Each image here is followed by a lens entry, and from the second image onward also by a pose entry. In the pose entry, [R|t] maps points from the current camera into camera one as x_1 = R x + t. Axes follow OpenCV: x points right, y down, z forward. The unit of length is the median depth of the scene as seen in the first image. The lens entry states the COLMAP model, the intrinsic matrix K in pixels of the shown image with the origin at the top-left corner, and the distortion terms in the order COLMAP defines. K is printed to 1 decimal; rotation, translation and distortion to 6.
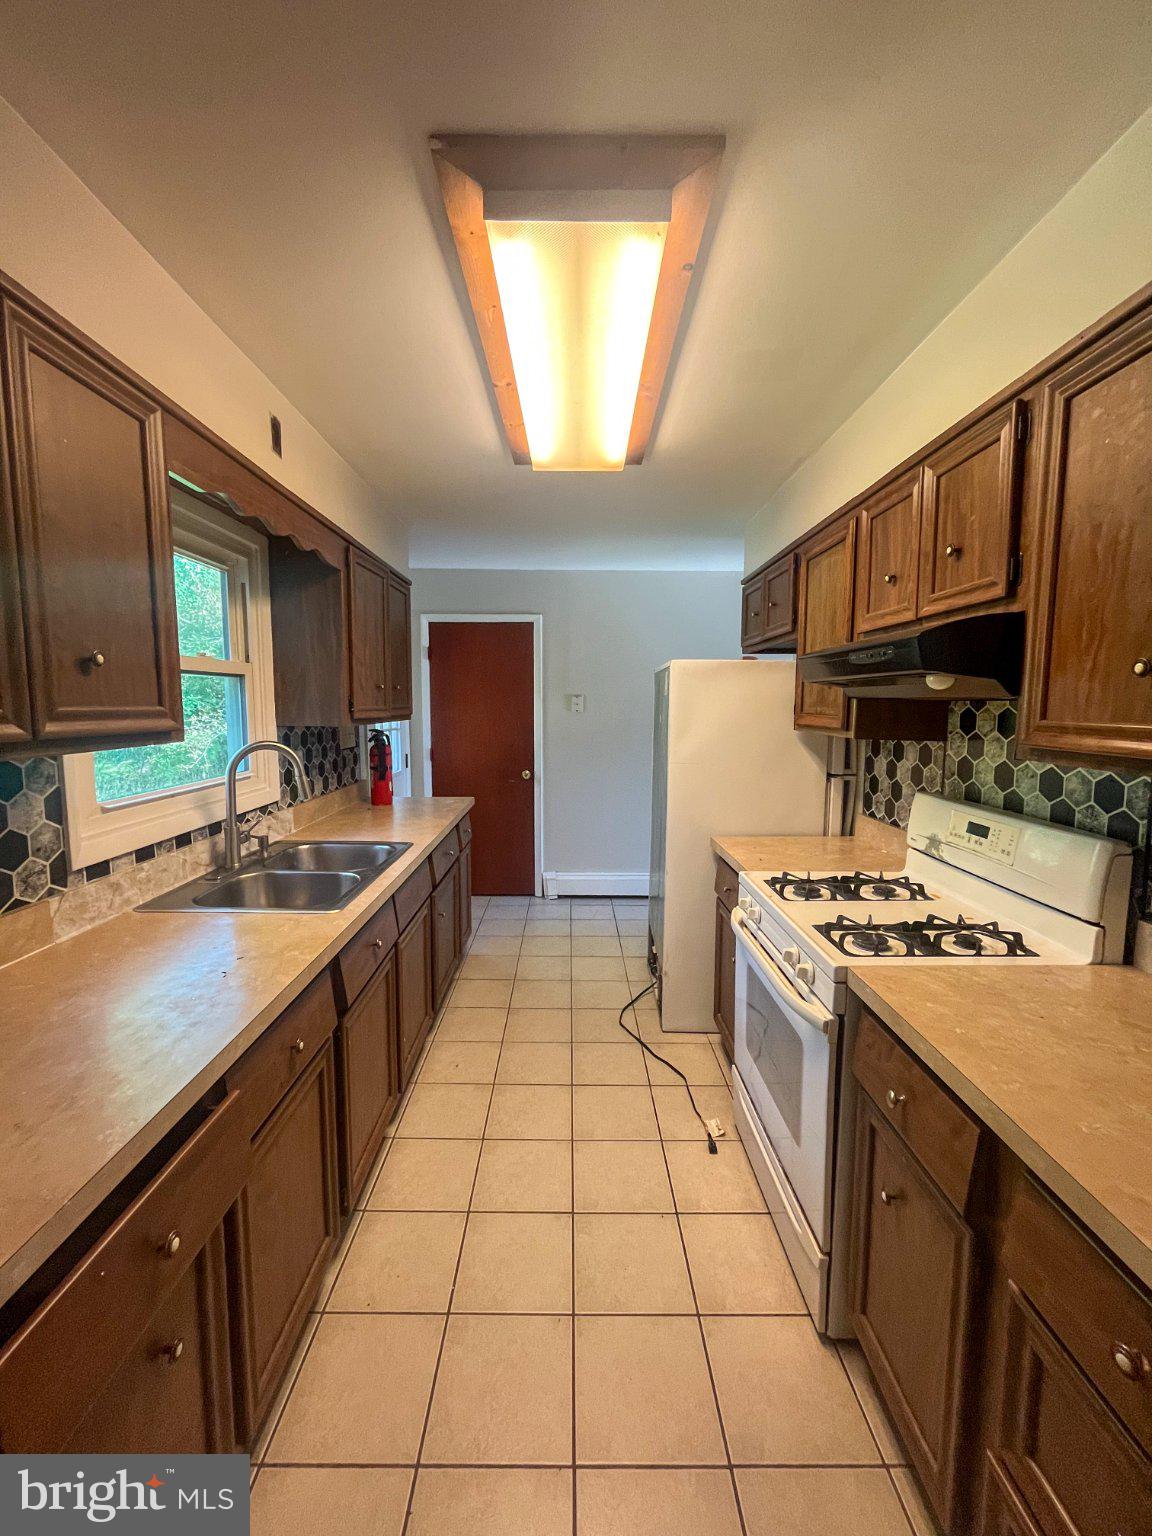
lens RADIAL K [[621.8, 0, 576.0], [0, 621.8, 768.0], [0, 0, 1]] dist [-0.000756, -0.000071]
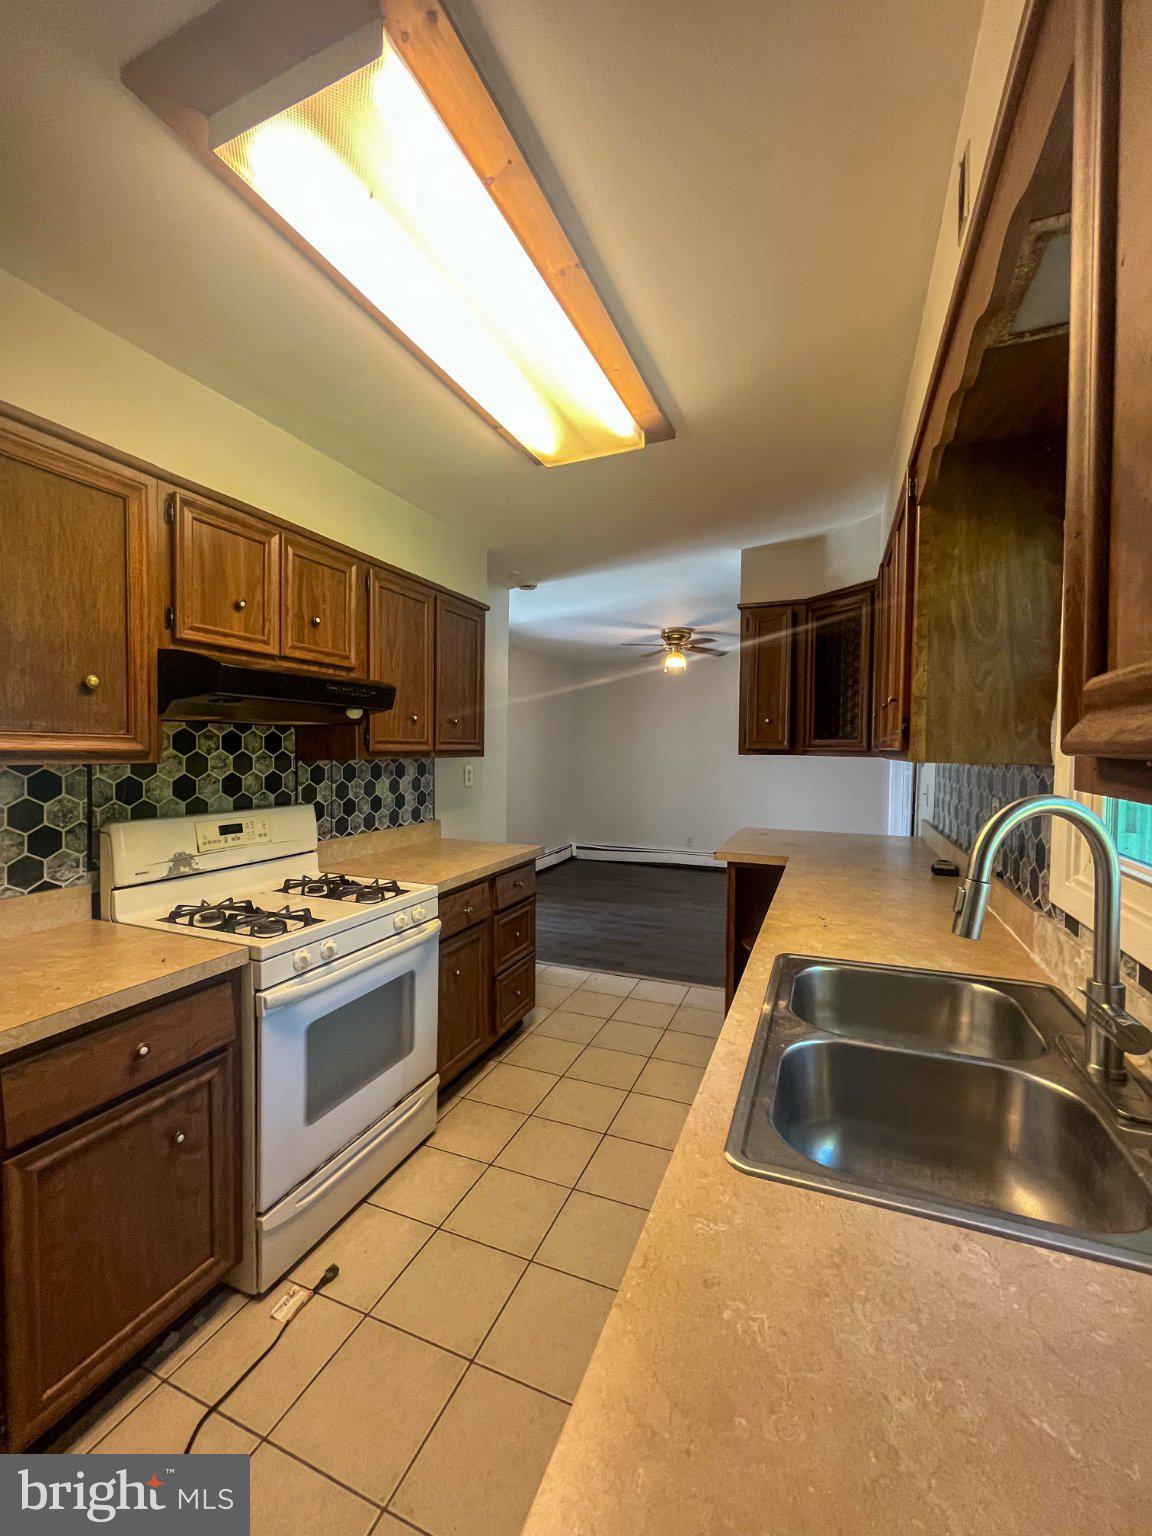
lens RADIAL K [[621.8, 0, 576.0], [0, 621.8, 768.0], [0, 0, 1]] dist [-0.000756, -0.000071]
pose [[-0.918161, -0.020193, 0.395692, -0.426616], [0.033408, 0.991198, 0.128104, -0.144245], [-0.394795, 0.130840, -0.909405, 1.732925]]
